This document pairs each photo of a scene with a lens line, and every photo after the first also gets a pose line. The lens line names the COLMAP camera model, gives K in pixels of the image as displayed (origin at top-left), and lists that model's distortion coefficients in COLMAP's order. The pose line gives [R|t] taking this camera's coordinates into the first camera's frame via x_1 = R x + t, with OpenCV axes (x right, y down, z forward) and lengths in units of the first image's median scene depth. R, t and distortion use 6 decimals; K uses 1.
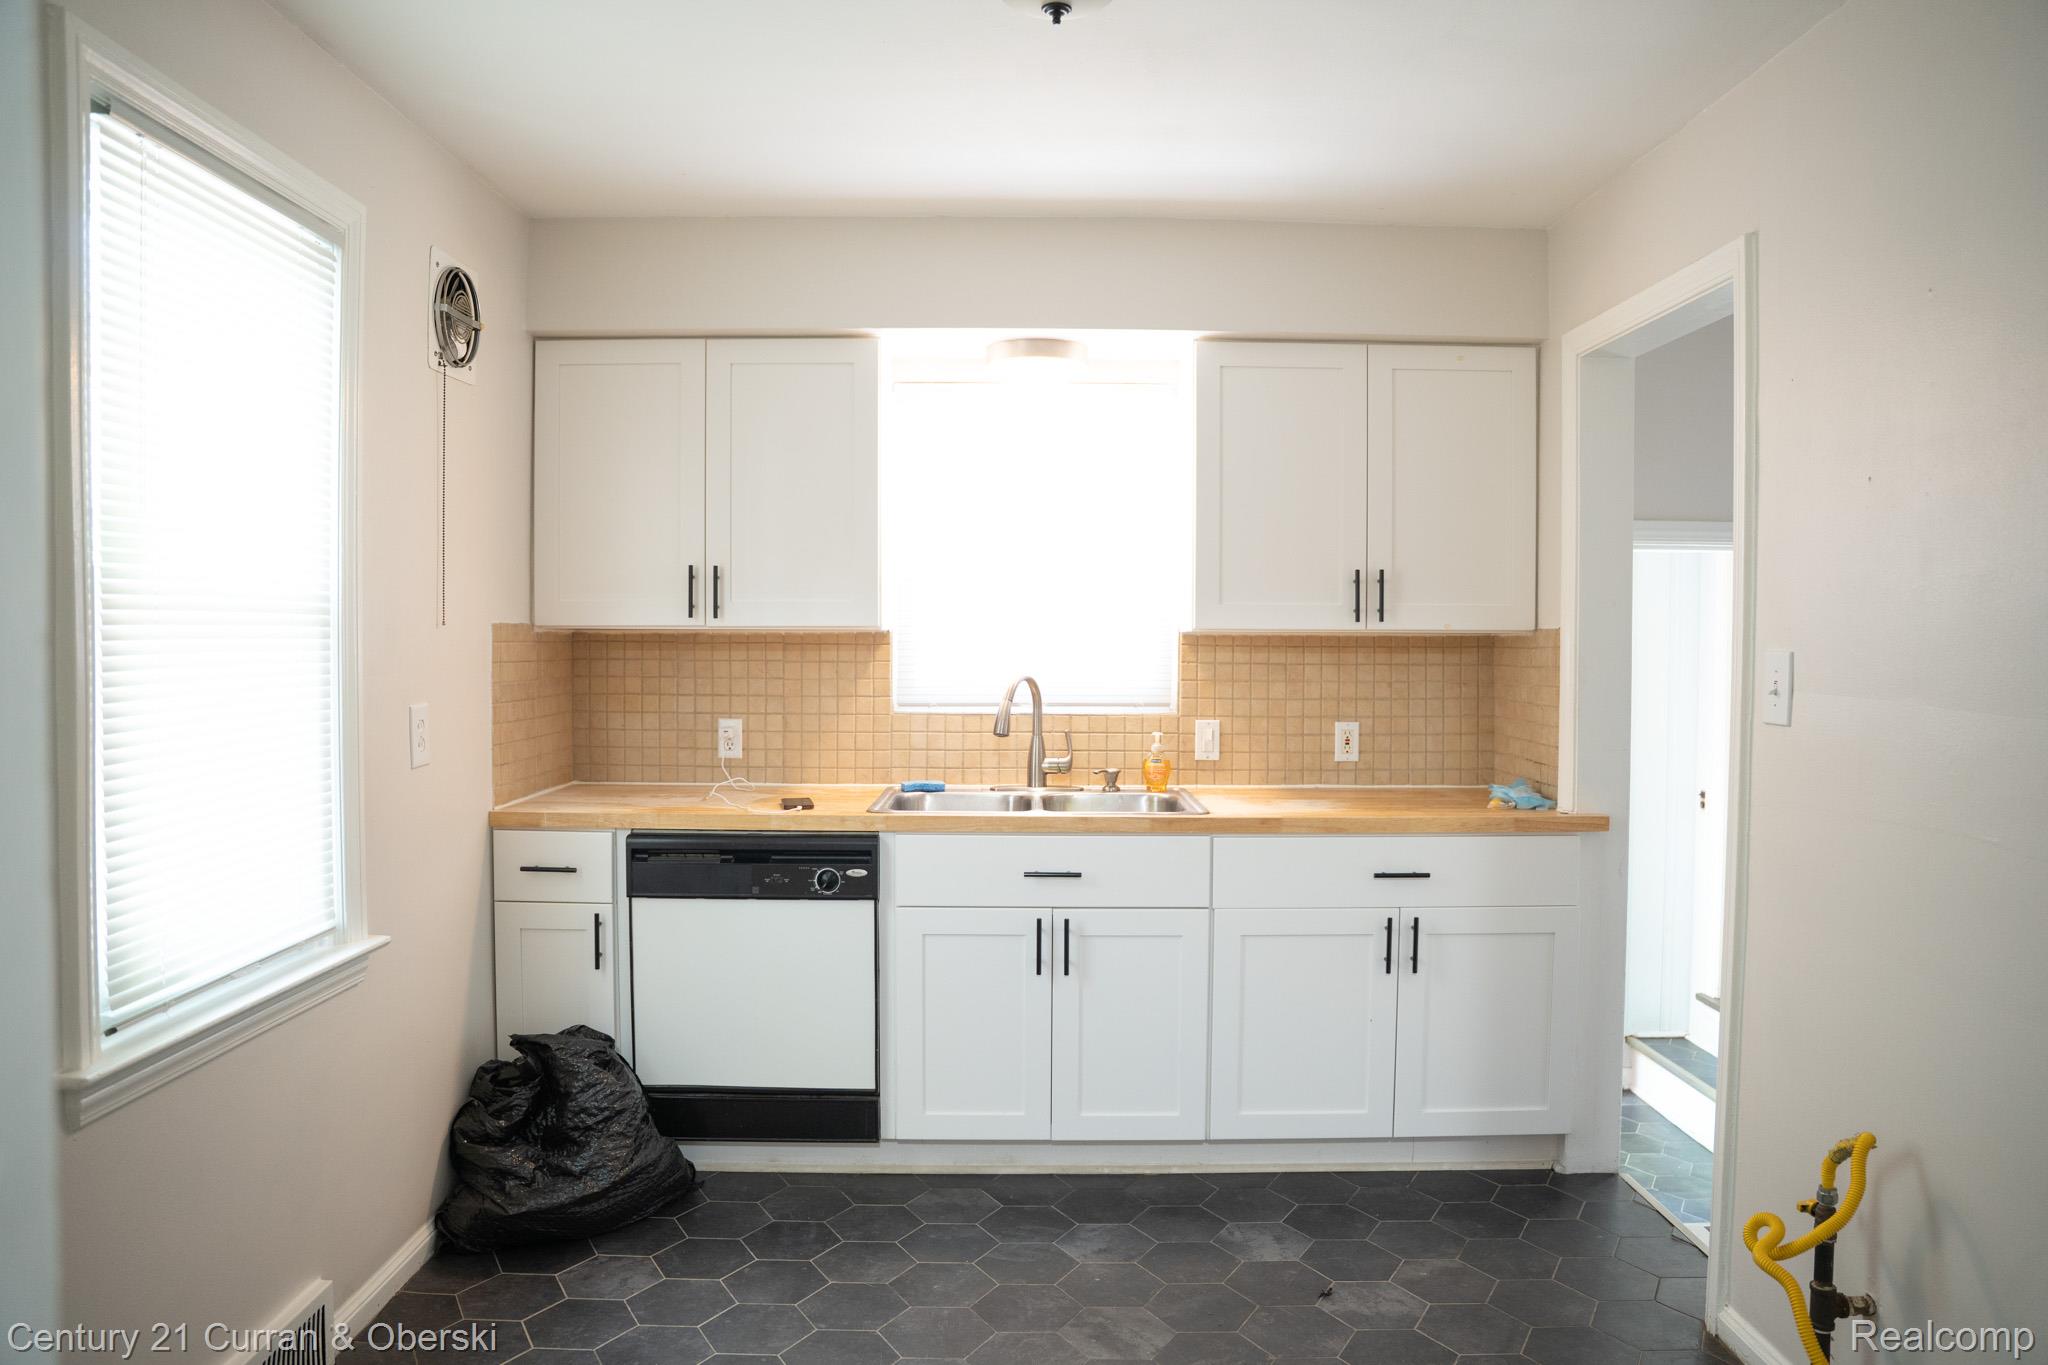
lens RADIAL K [[1405.5, 0, 1024.2], [0, 1405.5, 683.7], [0, 0, 1]] dist [-0.135941, 0.094139]
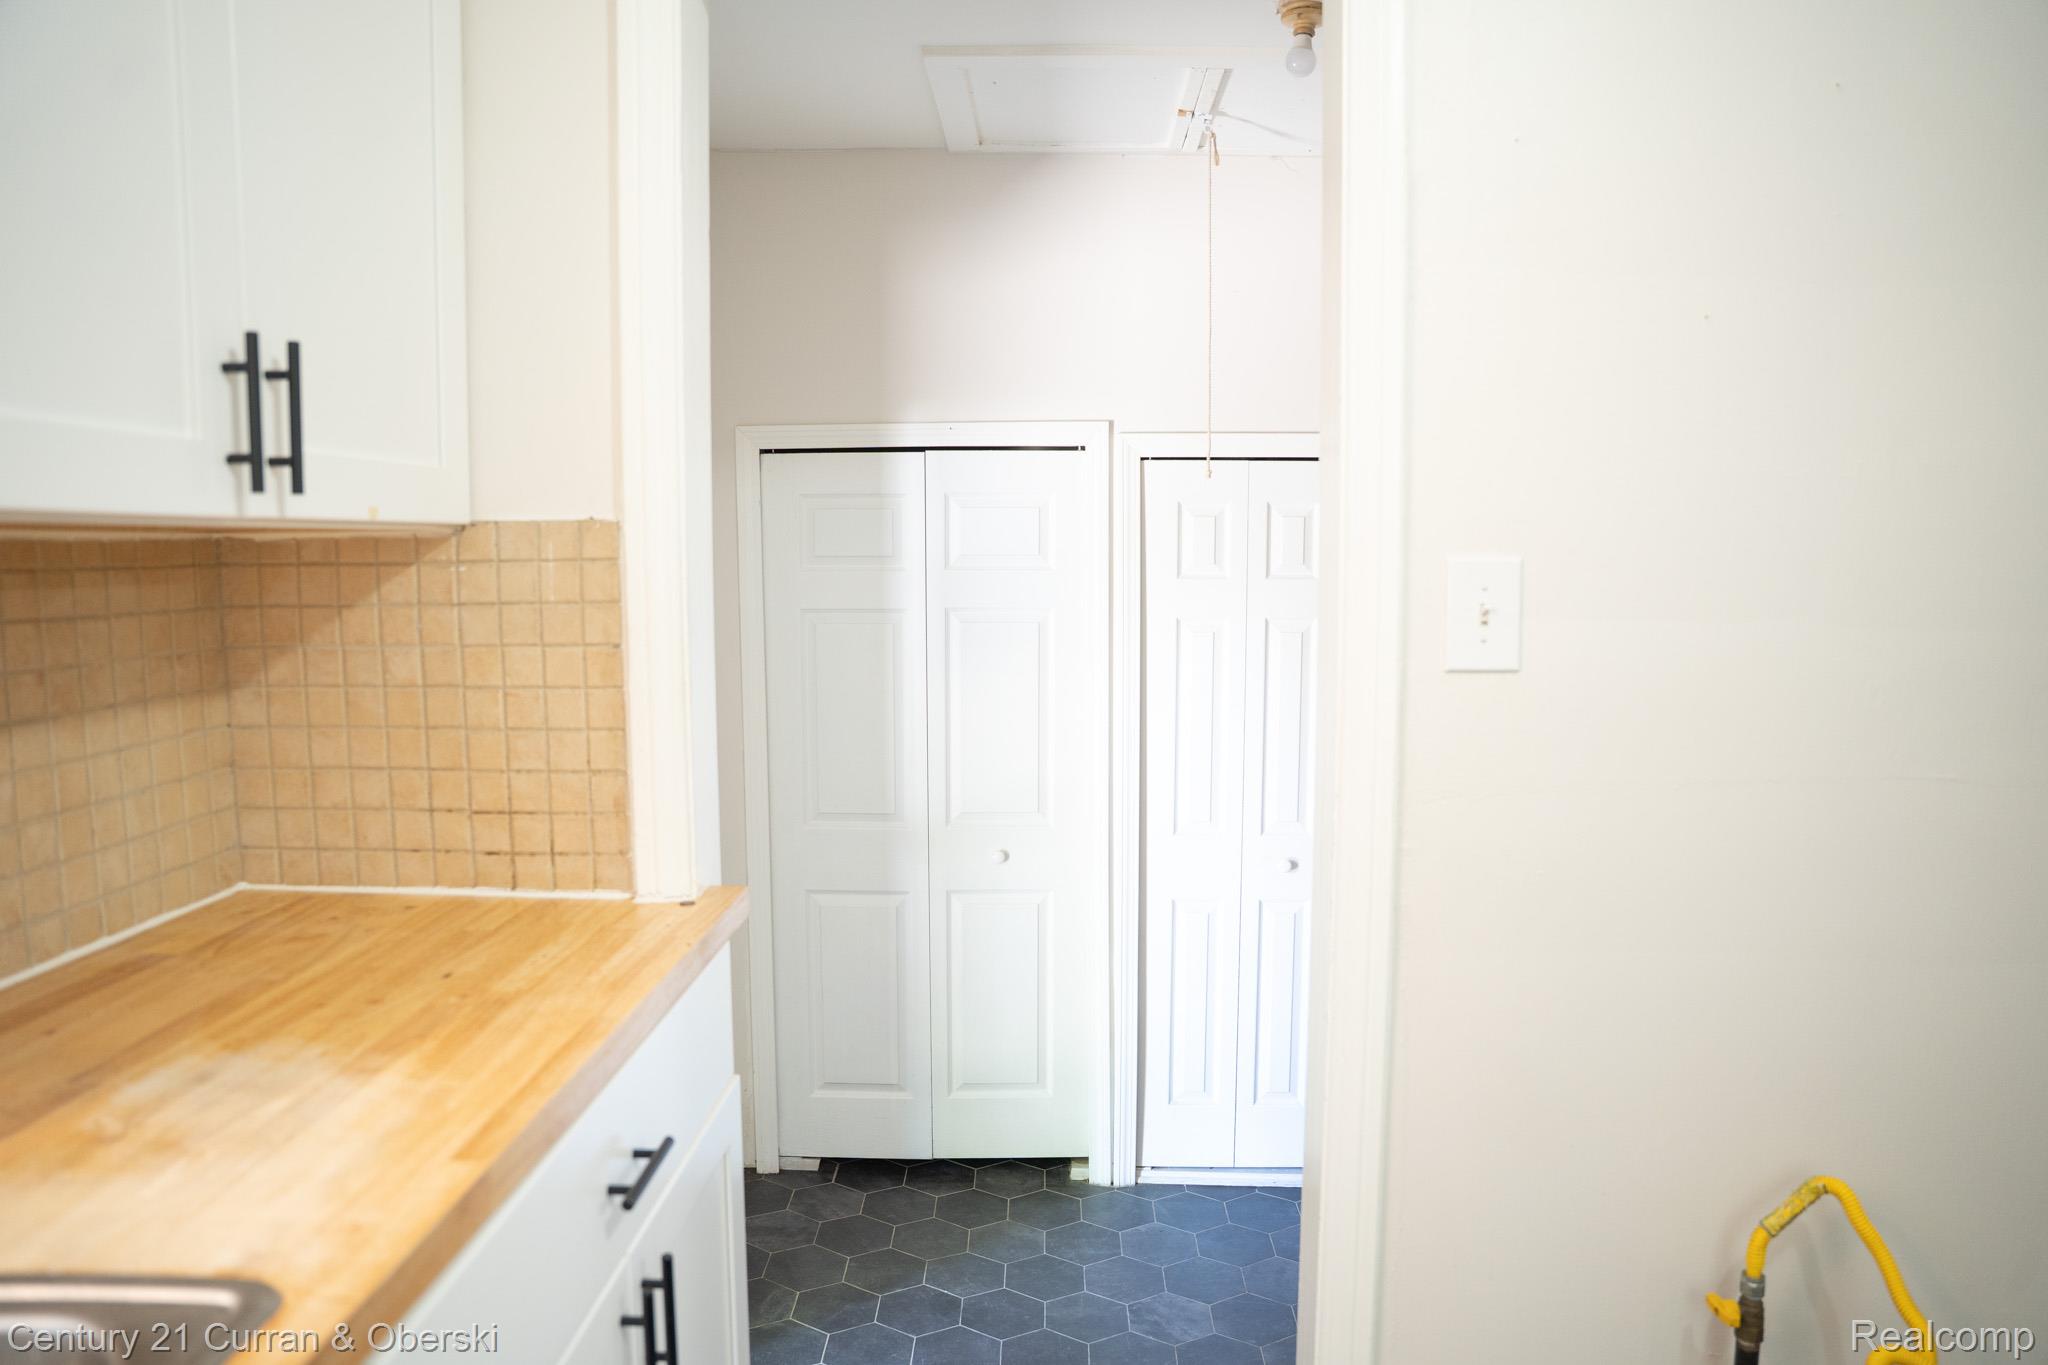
lens RADIAL K [[1405.5, 0, 1024.3], [0, 1405.5, 683.9], [0, 0, 1]] dist [-0.135941, 0.094139]
pose [[0.033485, -0.099151, 0.994509, -0.070975], [0.035315, 0.994563, 0.097967, -0.022712], [-0.998815, 0.031840, 0.036805, 0.748759]]
